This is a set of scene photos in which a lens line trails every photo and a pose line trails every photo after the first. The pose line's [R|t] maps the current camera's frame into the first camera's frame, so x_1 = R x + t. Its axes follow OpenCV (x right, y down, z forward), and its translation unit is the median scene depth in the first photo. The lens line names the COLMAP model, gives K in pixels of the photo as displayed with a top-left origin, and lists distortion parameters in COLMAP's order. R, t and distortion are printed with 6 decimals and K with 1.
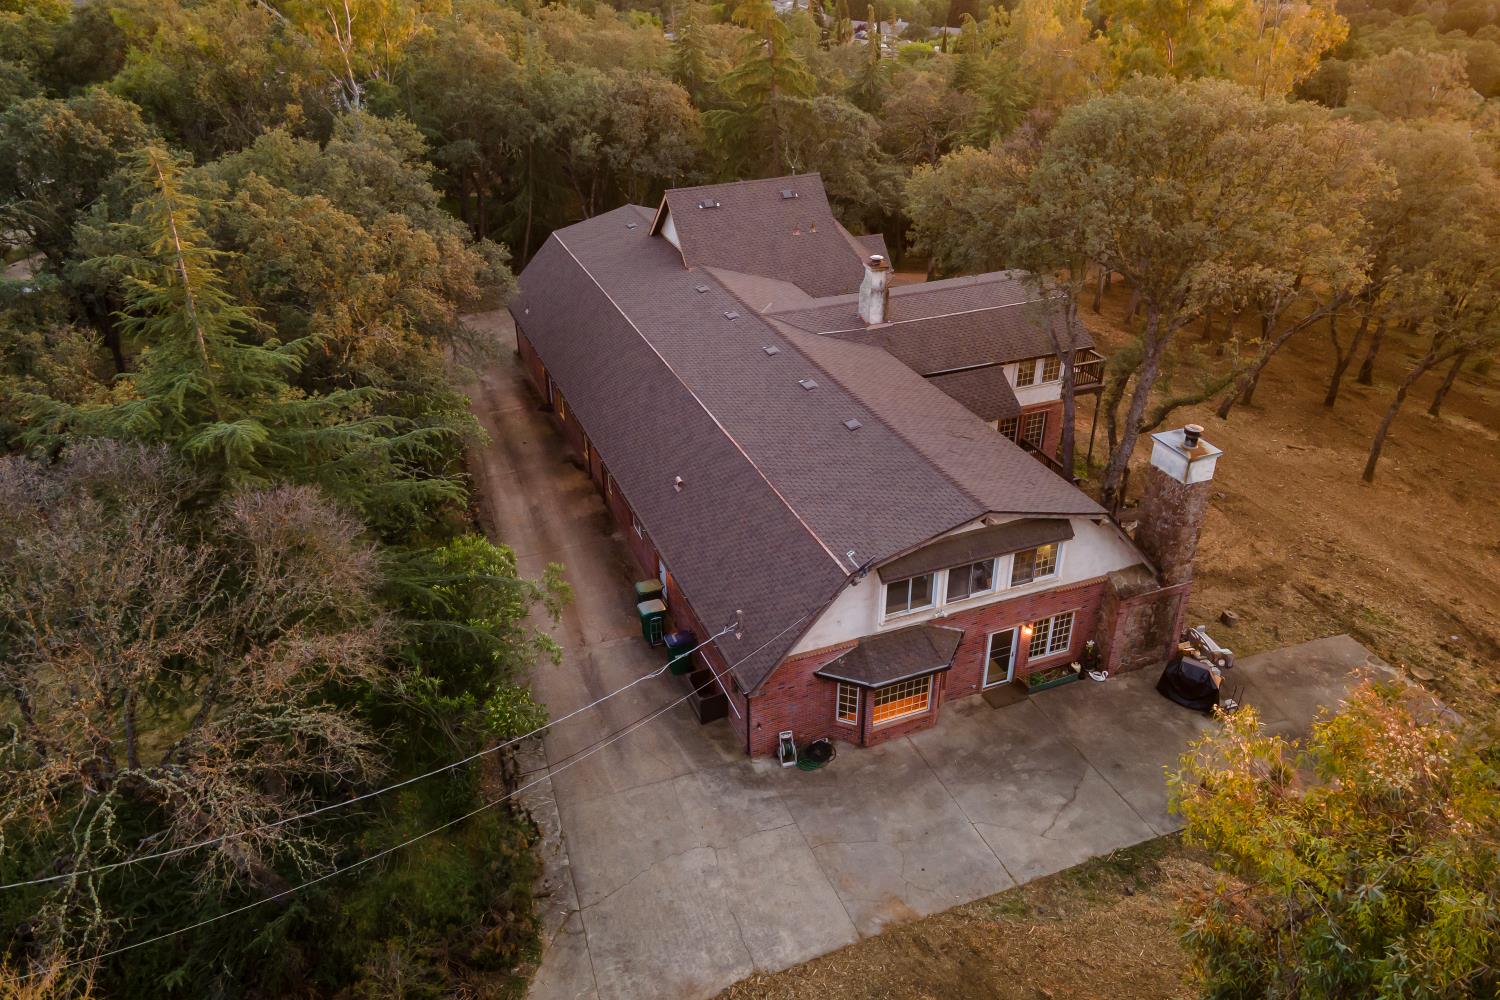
lens RADIAL K [[1059.4, 0, 750.0], [0, 1059.4, 500.0], [0, 0, 1]] dist [0.075858, 0.000265]
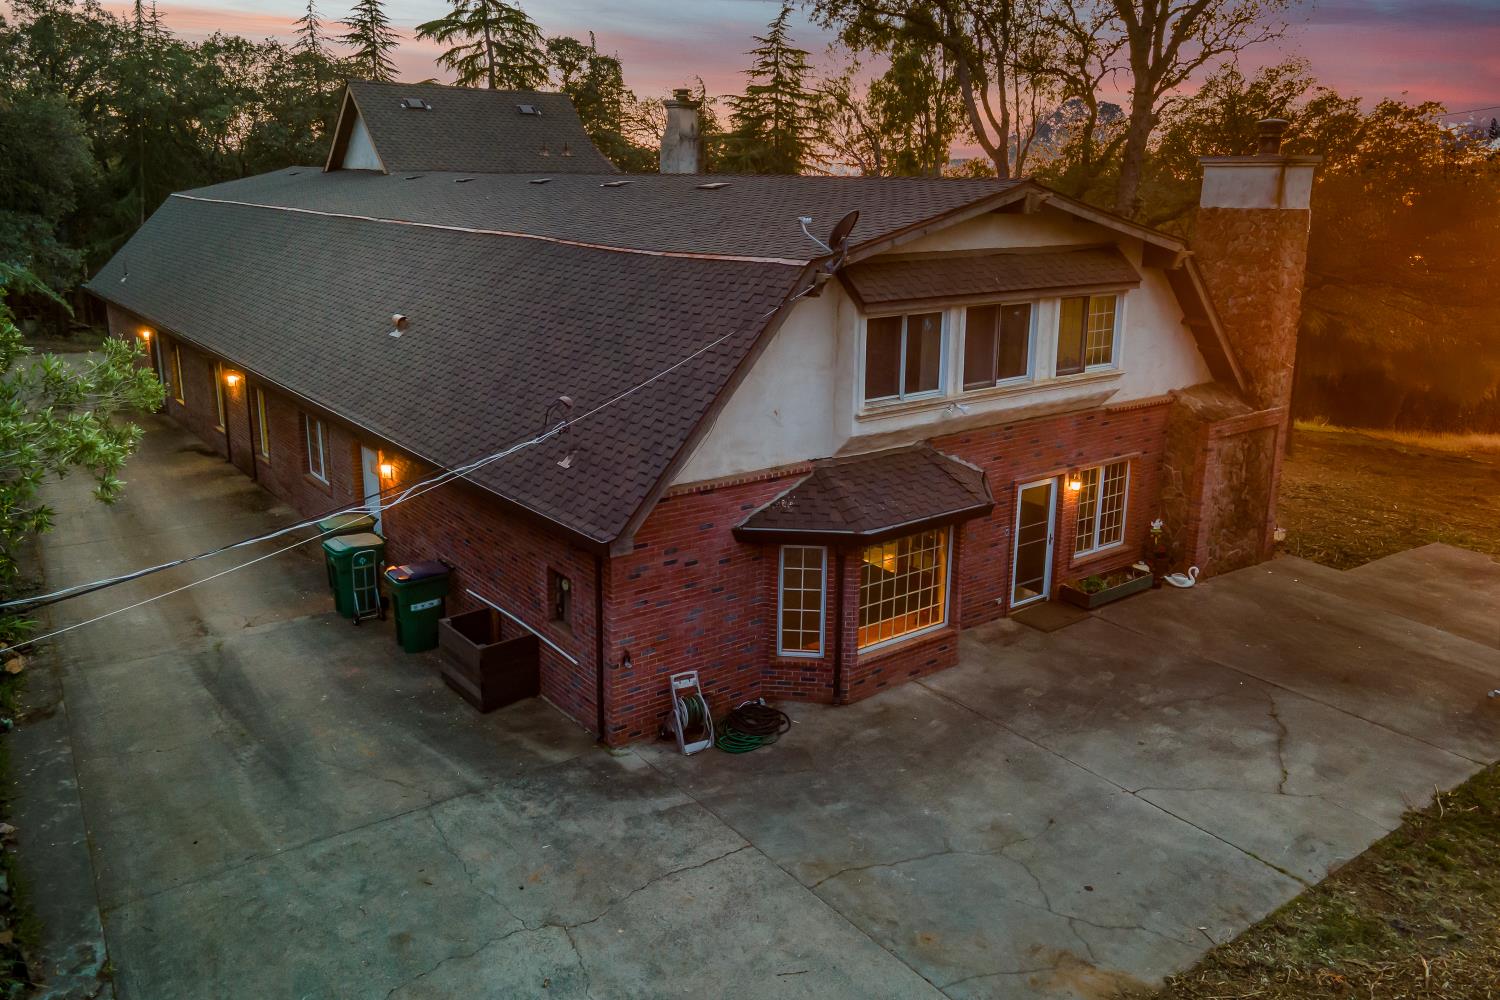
lens RADIAL K [[1130.9, 0, 733.3], [0, 1130.9, 446.0], [0, 0, 1]] dist [0.053492, 0.001941]
pose [[0.965968, -0.046972, 0.254361, -0.063223], [0.115594, 0.958105, -0.262054, 0.251654], [-0.231395, 0.282539, 0.930929, 0.515834]]
